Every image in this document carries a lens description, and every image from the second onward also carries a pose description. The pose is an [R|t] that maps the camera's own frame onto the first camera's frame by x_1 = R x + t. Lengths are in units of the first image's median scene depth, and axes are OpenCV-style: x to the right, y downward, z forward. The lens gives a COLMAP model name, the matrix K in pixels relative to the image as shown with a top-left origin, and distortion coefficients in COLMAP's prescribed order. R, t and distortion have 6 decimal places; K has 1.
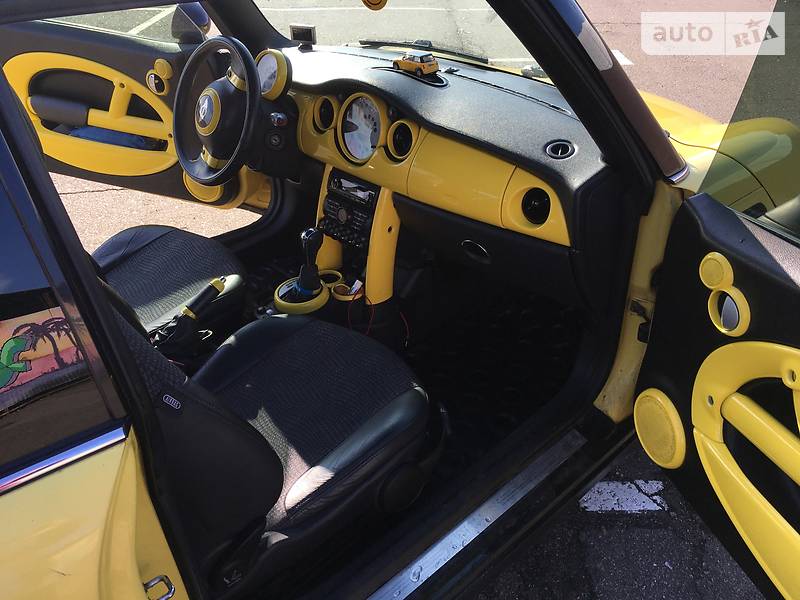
lens RADIAL K [[680.3, 0, 403.0], [0, 680.3, 299.0], [0, 0, 1]] dist [0.089821, -0.123012]
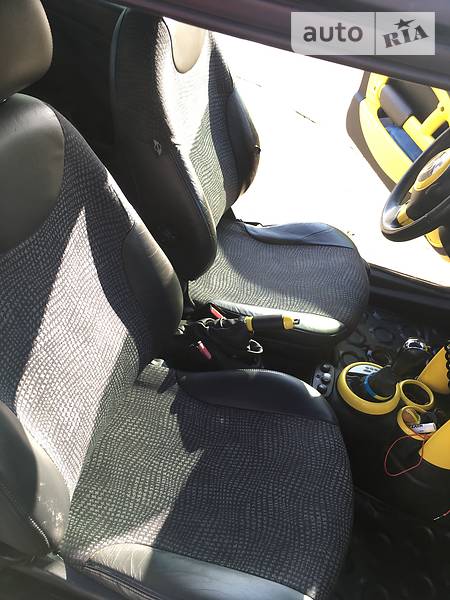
lens RADIAL K [[510.2, 0, 225.0], [0, 510.2, 300.0], [0, 0, 1]] dist [0.089821, -0.123012]
pose [[0.513582, 0.641751, -0.569551, 0.066060], [-0.594871, 0.744667, 0.302653, -0.182159], [0.618354, 0.183372, 0.764207, 0.338224]]
